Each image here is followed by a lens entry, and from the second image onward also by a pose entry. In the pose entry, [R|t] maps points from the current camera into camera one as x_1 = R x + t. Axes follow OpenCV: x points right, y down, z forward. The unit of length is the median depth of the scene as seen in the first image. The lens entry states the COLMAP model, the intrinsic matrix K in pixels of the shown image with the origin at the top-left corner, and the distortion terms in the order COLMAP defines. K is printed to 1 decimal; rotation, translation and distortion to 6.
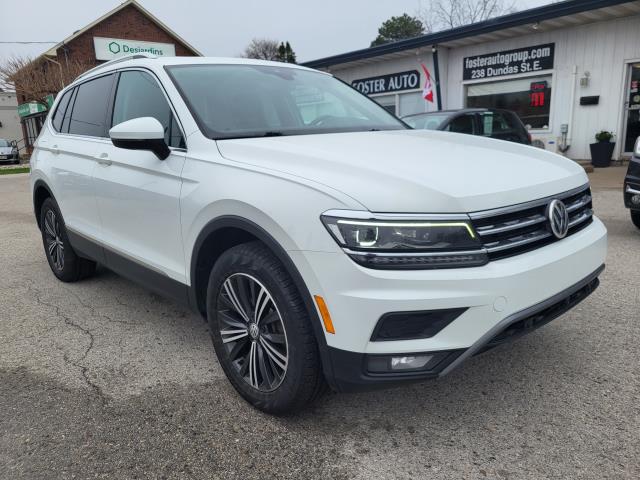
lens RADIAL K [[487.7, 0, 308.7], [0, 487.7, 242.4], [0, 0, 1]] dist [0.007225, -0.014490]
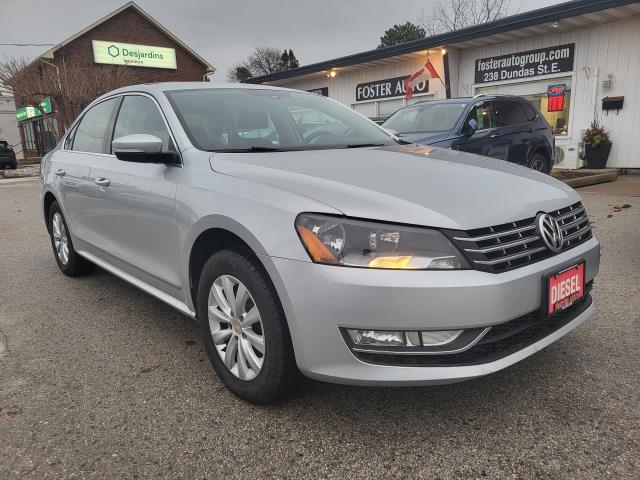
lens RADIAL K [[470.7, 0, 312.2], [0, 470.7, 238.7], [0, 0, 1]] dist [0.010016, -0.005322]
pose [[0.999970, 0.006069, 0.004763, -0.001918], [-0.005984, 0.999825, -0.017712, -0.012229], [-0.004869, 0.017683, 0.999832, 0.086439]]
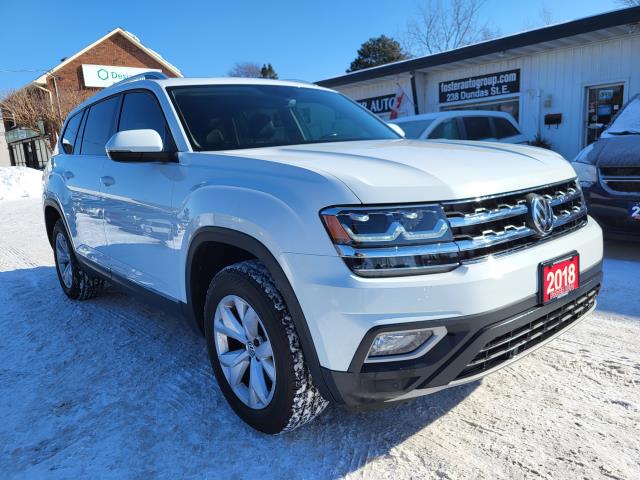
lens RADIAL K [[507.2, 0, 305.5], [0, 507.2, 240.9], [0, 0, 1]] dist [0.001357, -0.007368]
pose [[0.999166, -0.026938, 0.030671, -0.021429], [0.028201, 0.998740, -0.041512, 0.011018], [-0.029514, 0.042343, 0.998667, -0.095939]]
